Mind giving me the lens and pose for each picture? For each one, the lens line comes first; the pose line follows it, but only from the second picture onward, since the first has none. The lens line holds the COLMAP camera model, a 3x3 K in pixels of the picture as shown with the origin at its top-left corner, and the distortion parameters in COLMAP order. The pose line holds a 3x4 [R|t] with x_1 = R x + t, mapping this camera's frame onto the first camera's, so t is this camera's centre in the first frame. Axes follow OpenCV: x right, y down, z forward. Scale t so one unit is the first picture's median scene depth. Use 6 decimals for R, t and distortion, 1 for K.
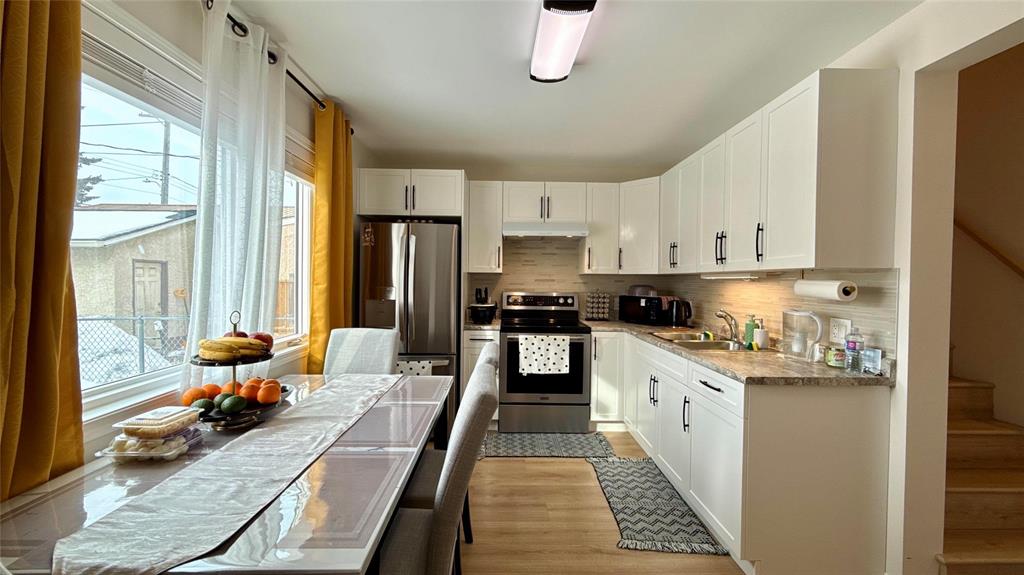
lens RADIAL K [[407.2, 0, 514.0], [0, 407.2, 289.8], [0, 0, 1]] dist [-0.001216, -0.000305]
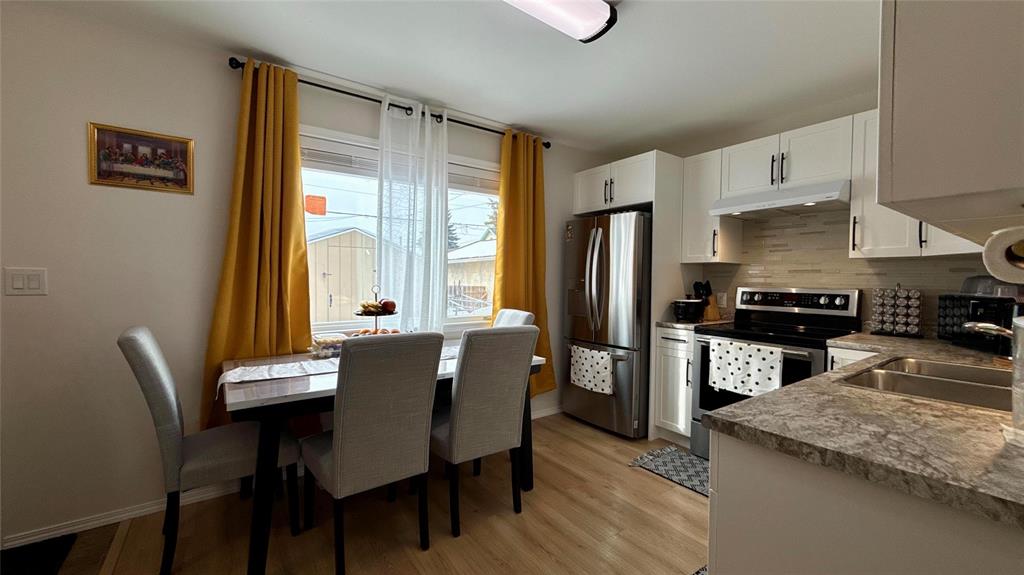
lens RADIAL K [[407.2, 0, 514.0], [0, 407.2, 289.8], [0, 0, 1]] dist [-0.001216, -0.000305]
pose [[0.562704, 0.016275, -0.826498, 0.445208], [-0.024339, 0.999699, 0.003115, 0.022334], [0.826300, 0.018363, 0.562931, 0.226410]]
